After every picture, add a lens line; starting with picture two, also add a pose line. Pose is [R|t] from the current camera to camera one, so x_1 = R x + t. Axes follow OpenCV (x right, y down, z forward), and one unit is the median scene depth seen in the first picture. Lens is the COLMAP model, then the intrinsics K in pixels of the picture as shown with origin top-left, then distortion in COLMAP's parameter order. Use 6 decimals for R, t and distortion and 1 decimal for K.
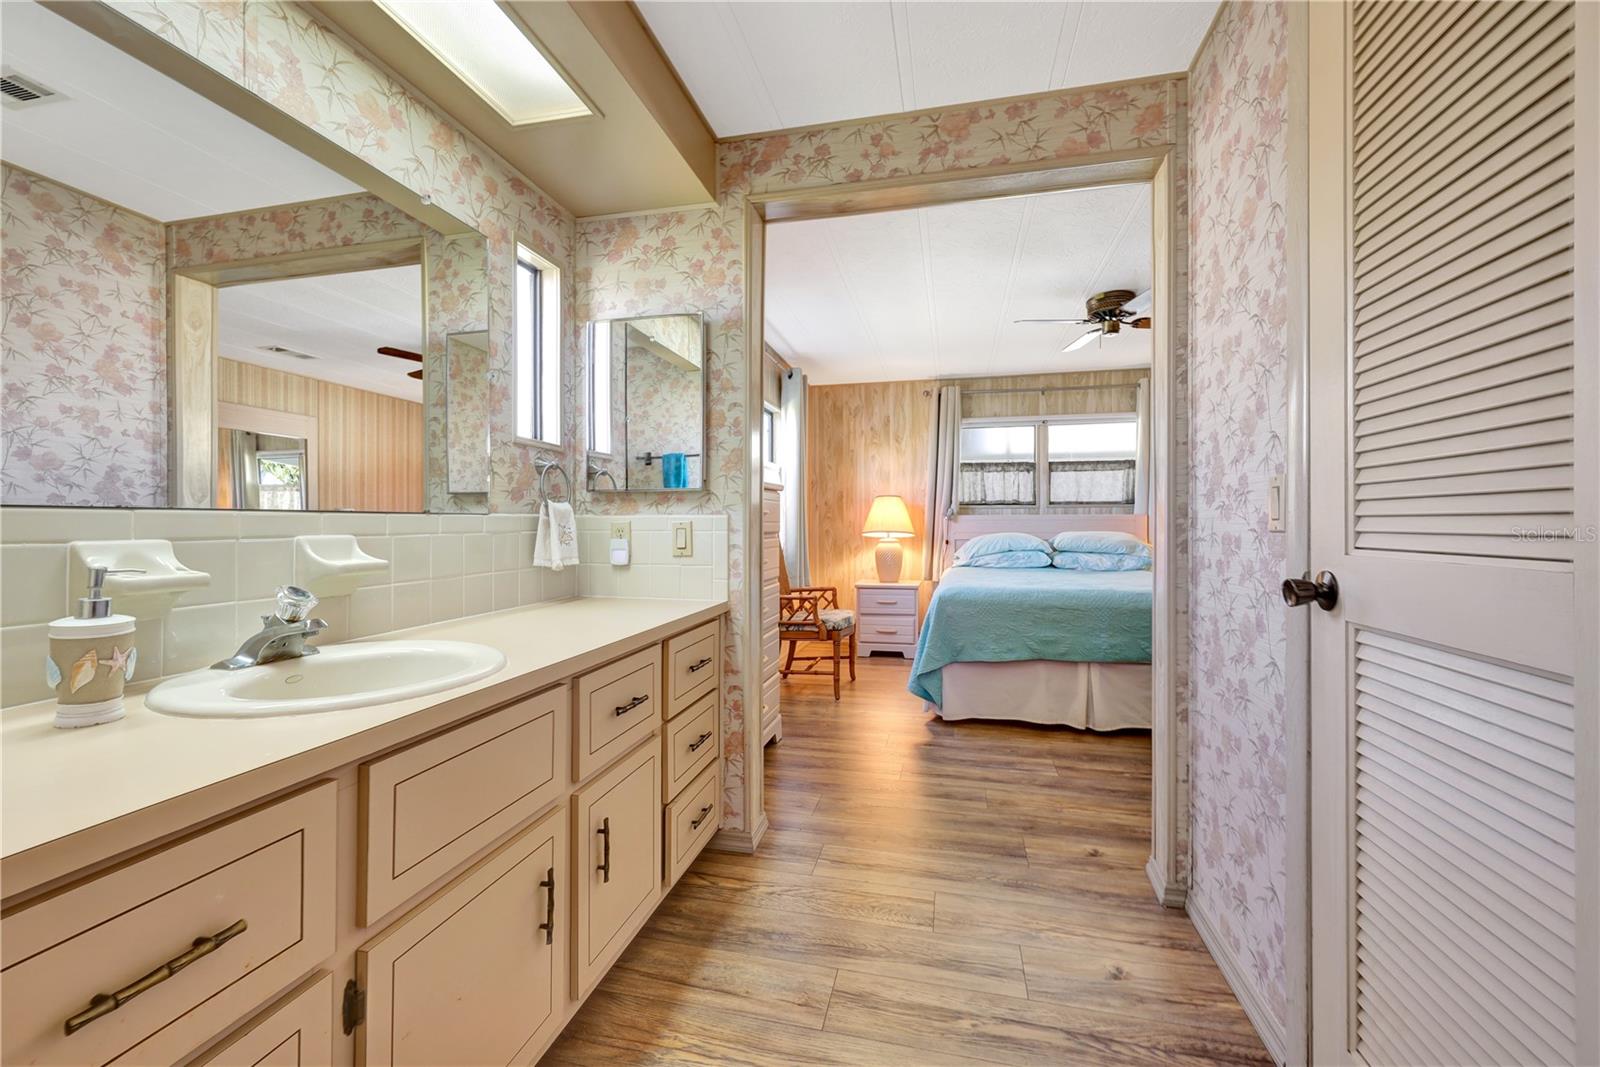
lens RADIAL K [[648.4, 0, 798.2], [0, 648.4, 527.0], [0, 0, 1]] dist [0.001098, -0.000628]
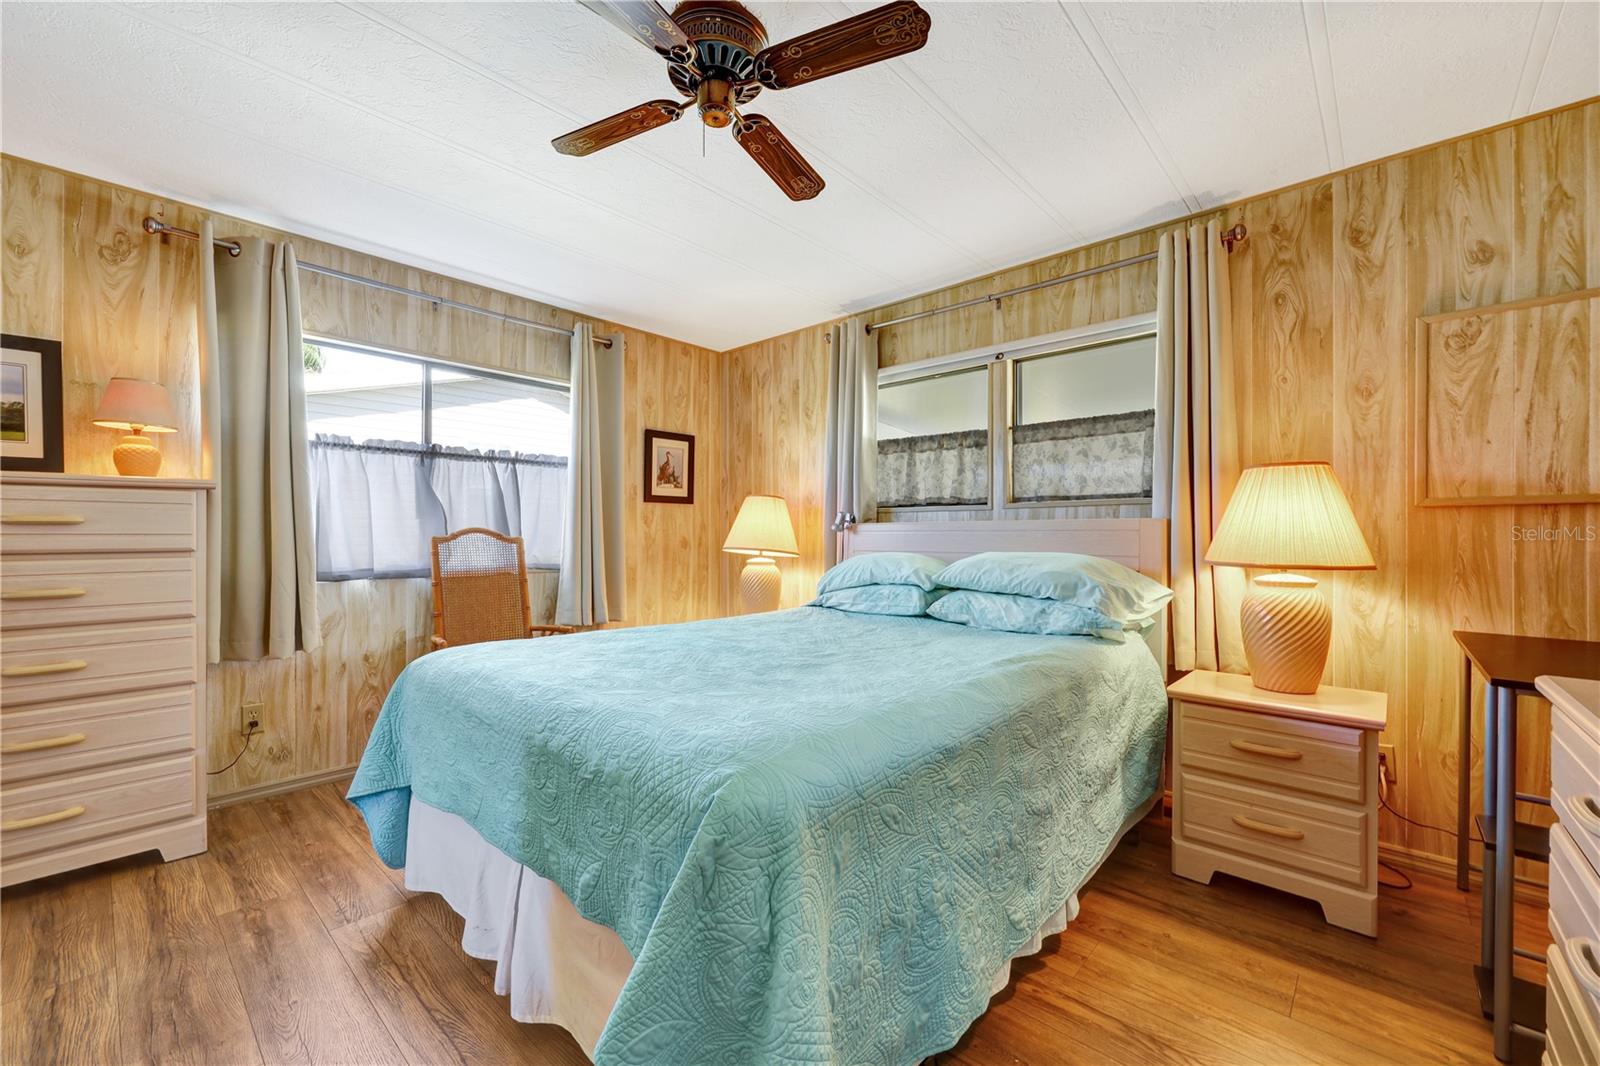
lens RADIAL K [[648.4, 0, 795.5], [0, 648.4, 539.3], [0, 0, 1]] dist [0.001098, -0.000628]
pose [[0.877534, 0.001616, -0.479511, 0.489647], [0.000343, 0.999992, 0.003998, -0.005035], [0.479514, -0.003673, 0.877527, 0.413897]]
